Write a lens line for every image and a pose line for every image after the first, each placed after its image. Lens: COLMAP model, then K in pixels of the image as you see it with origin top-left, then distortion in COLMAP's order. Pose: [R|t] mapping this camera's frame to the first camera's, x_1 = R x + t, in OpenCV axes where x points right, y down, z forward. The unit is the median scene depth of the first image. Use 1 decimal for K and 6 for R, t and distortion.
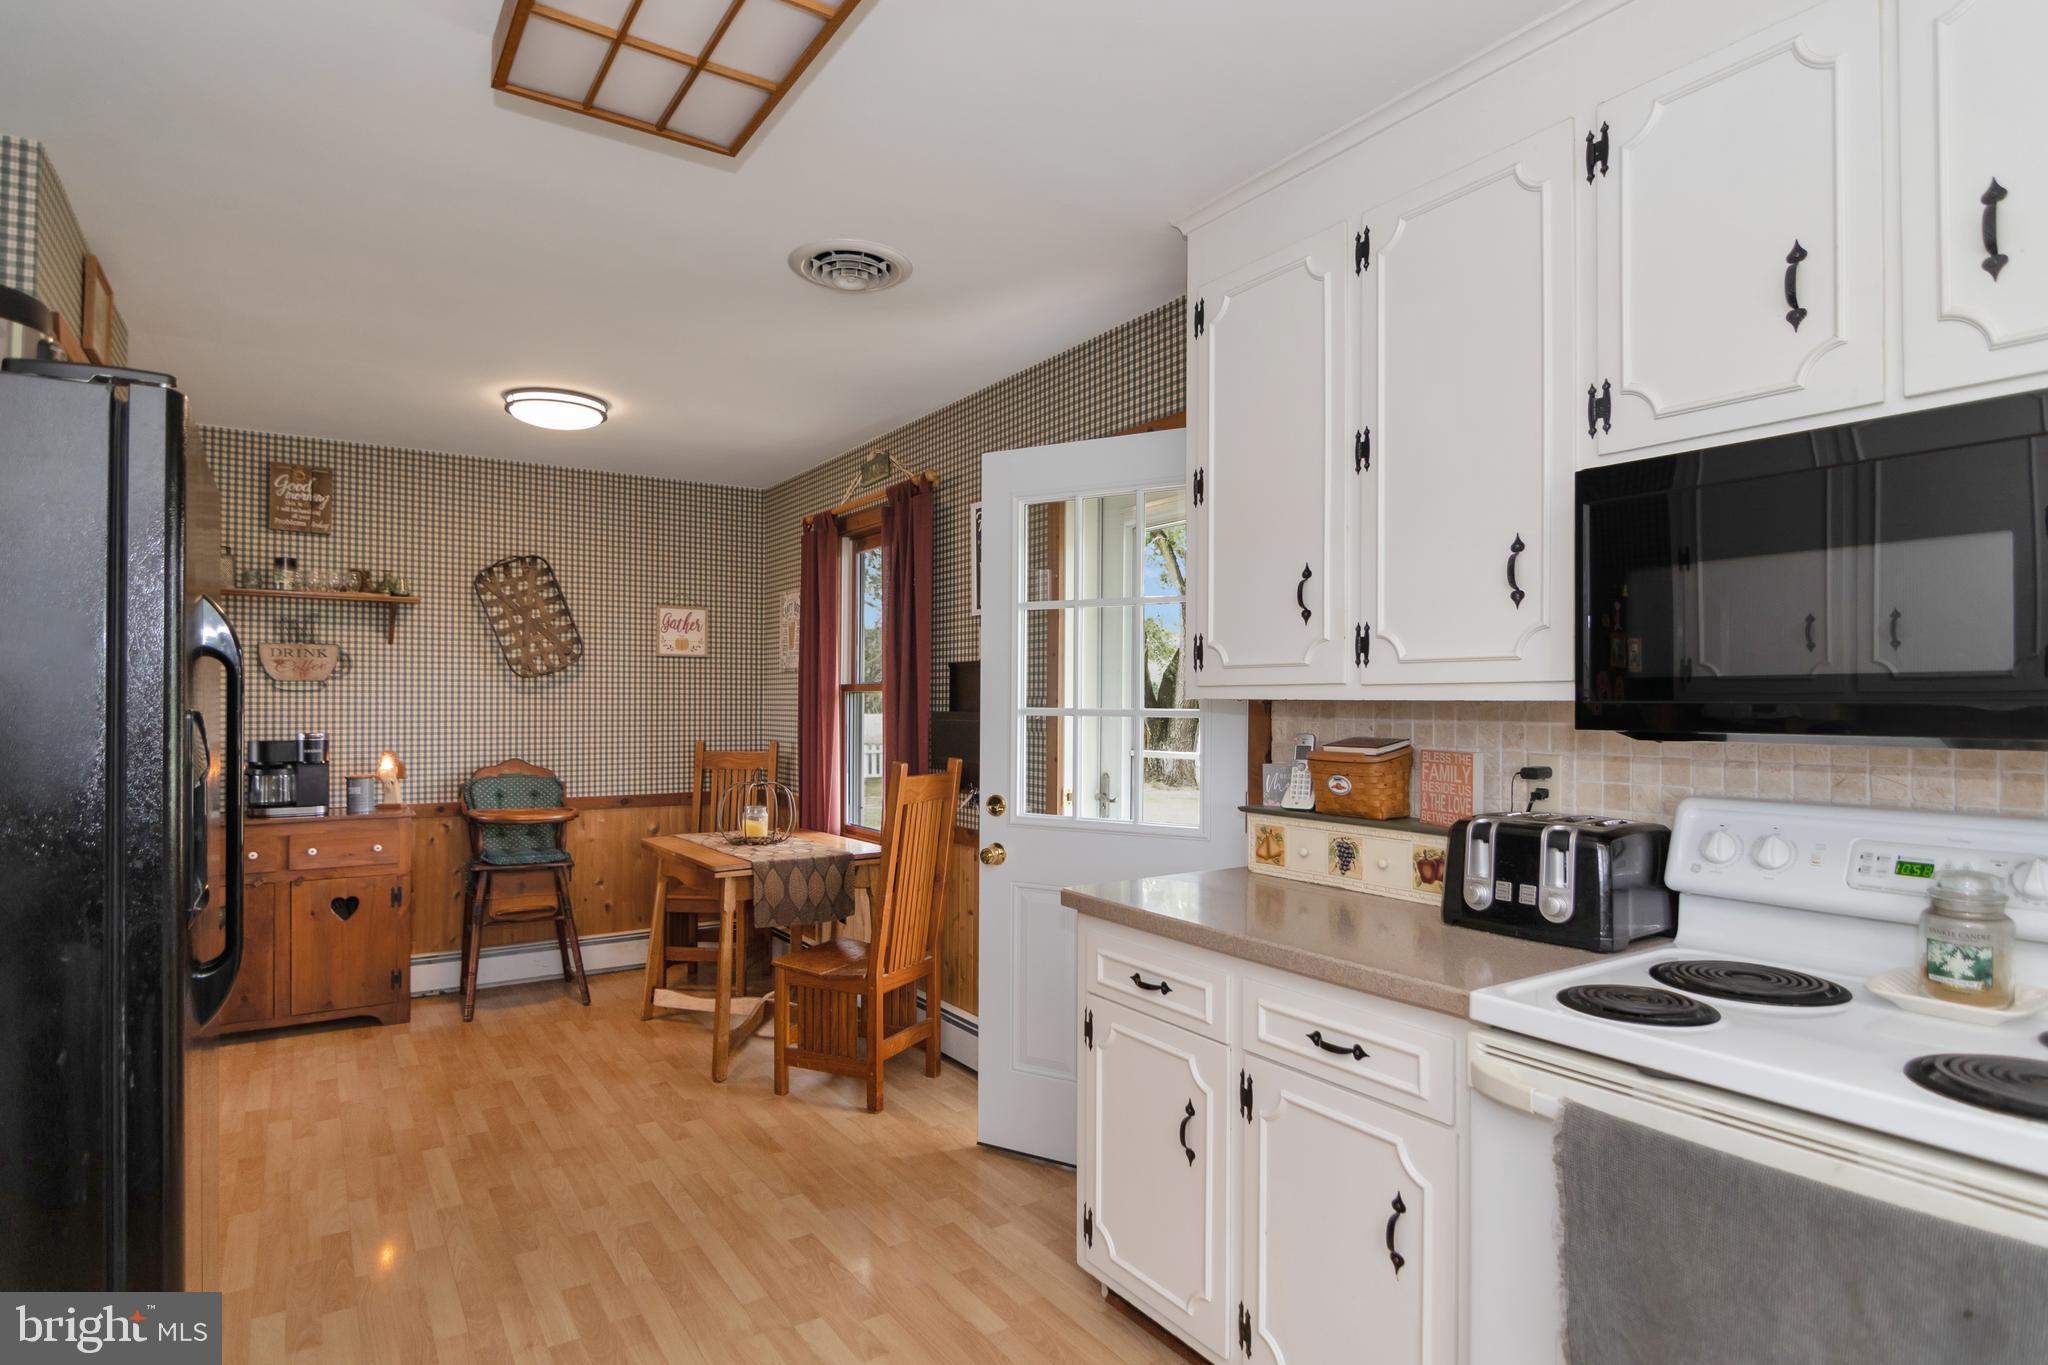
lens RADIAL K [[1092.2, 0, 1015.8], [0, 1092.2, 633.6], [0, 0, 1]] dist [-0.001737, -0.021264]
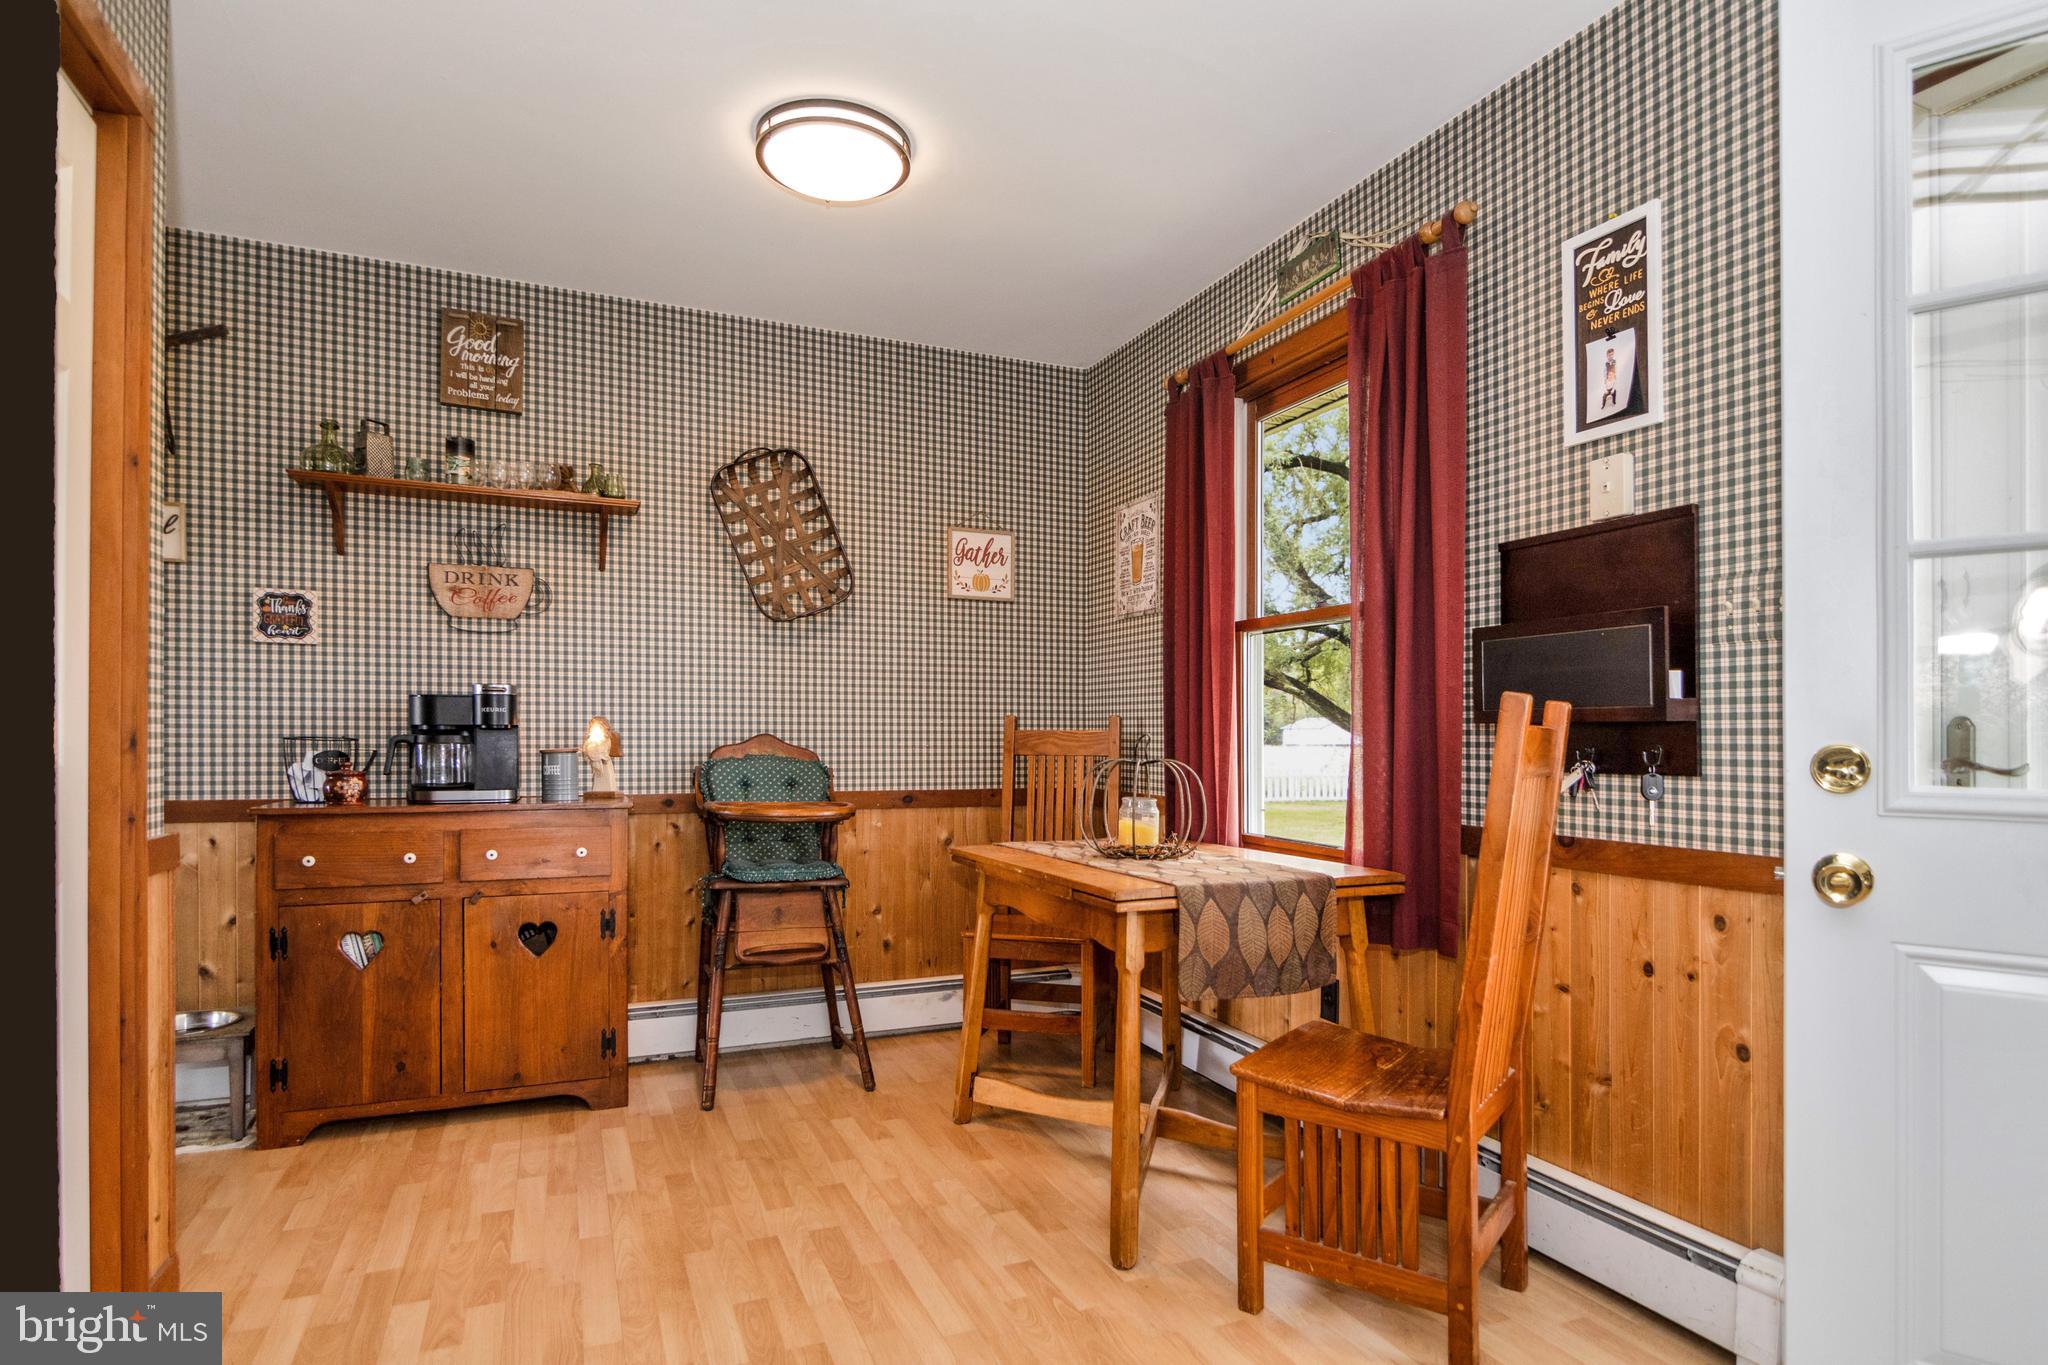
lens RADIAL K [[1059.6, 0, 1030.3], [0, 1059.6, 679.0], [0, 0, 1]] dist [-0.029920, -0.000041]
pose [[0.986718, -0.005078, -0.162366, -0.192395], [0.006072, 0.999966, 0.005628, 0.083067], [0.162332, -0.006539, 0.986715, 0.378810]]
